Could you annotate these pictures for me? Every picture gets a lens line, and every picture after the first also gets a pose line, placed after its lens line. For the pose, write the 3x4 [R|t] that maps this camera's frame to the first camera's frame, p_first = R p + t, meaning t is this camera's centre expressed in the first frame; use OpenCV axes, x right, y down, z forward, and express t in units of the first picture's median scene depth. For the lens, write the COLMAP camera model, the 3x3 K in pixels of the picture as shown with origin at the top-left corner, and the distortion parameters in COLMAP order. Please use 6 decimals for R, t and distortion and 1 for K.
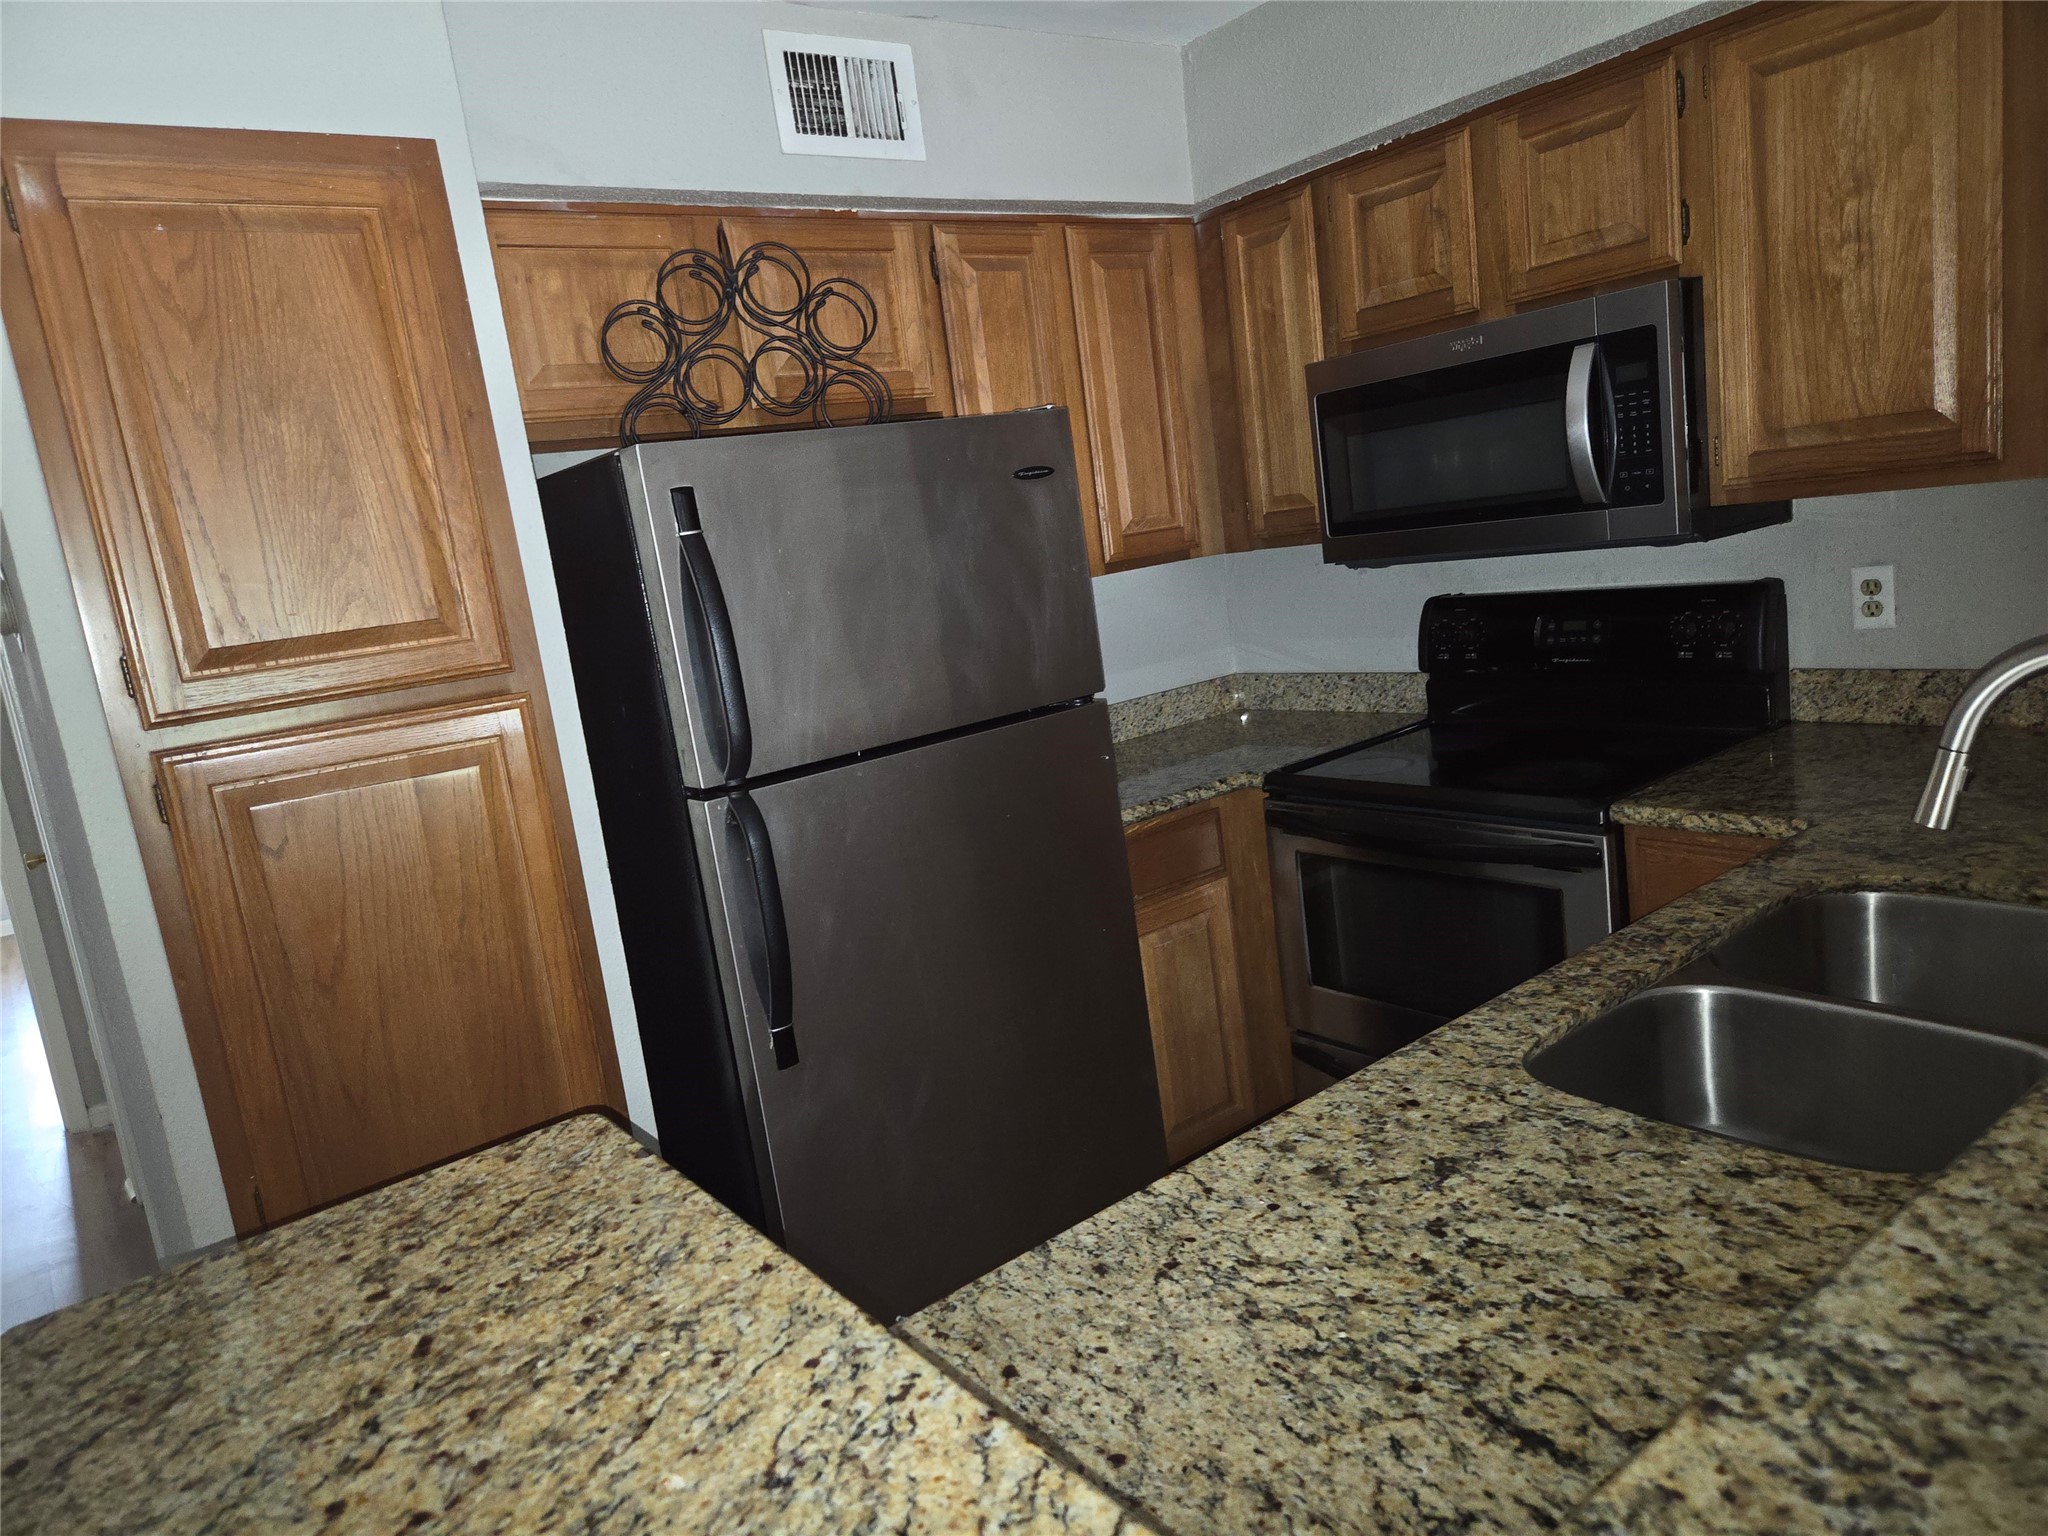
lens RADIAL K [[1371.9, 0, 1013.7], [0, 1371.9, 770.8], [0, 0, 1]] dist [0.055047, -0.040988]
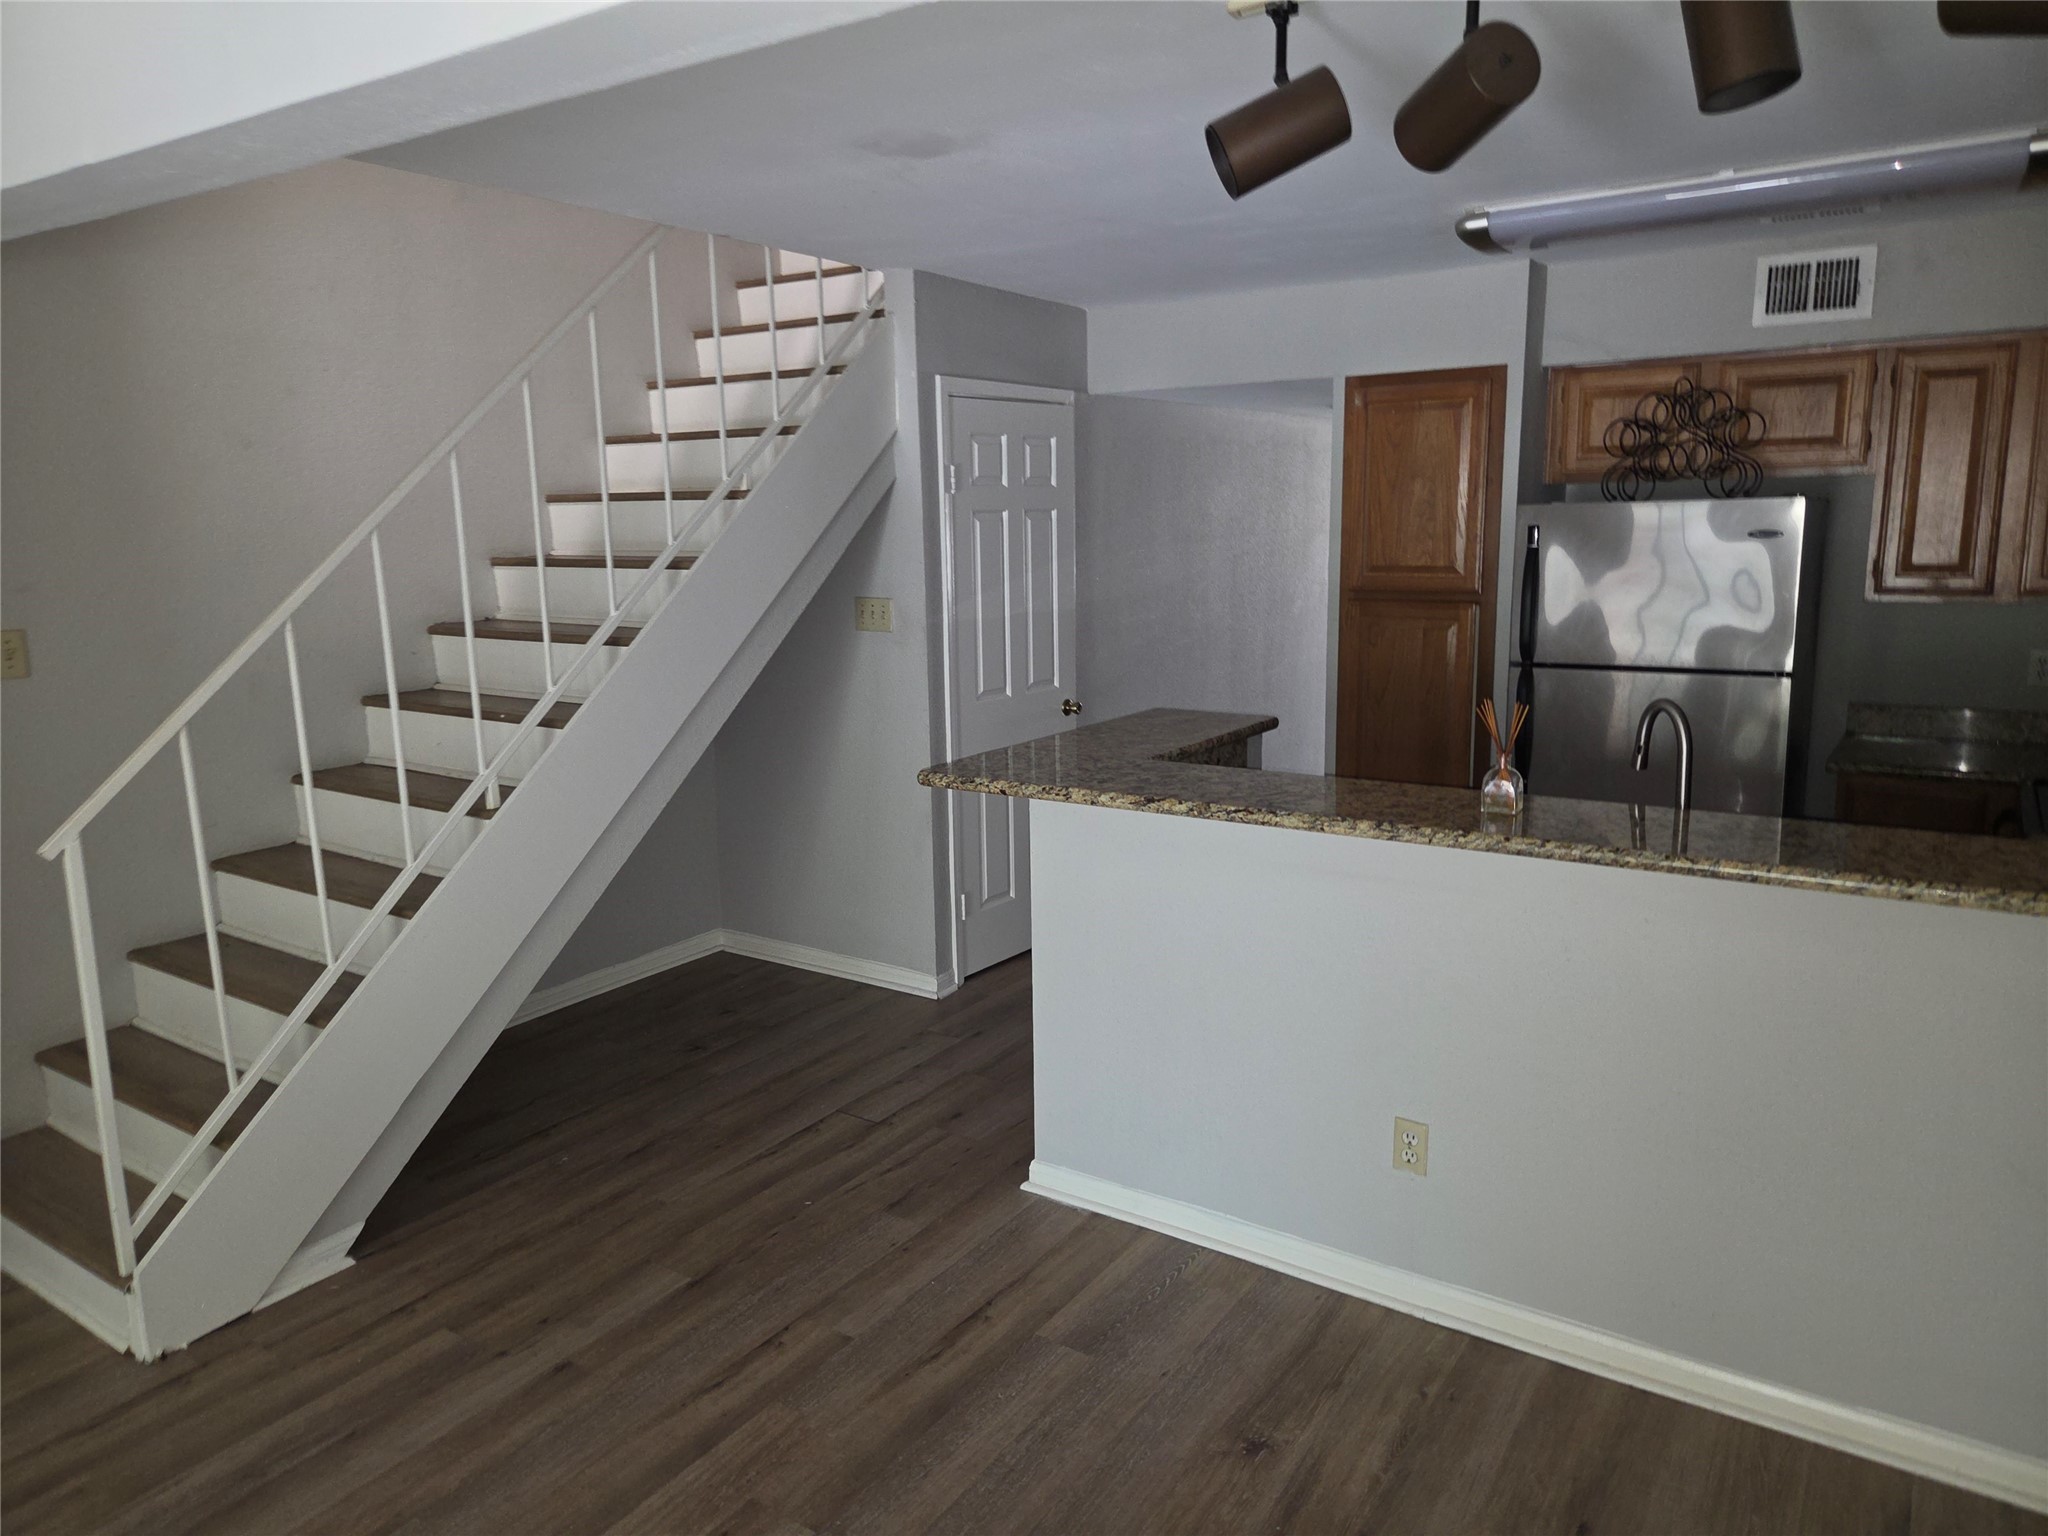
lens RADIAL K [[1371.9, 0, 1011.9], [0, 1371.9, 742.7], [0, 0, 1]] dist [0.055047, -0.040988]
pose [[0.316167, 0.280705, -0.906225, 1.536929], [-0.194111, 0.954157, 0.227829, -0.208001], [0.928633, 0.103876, 0.356161, -0.507219]]
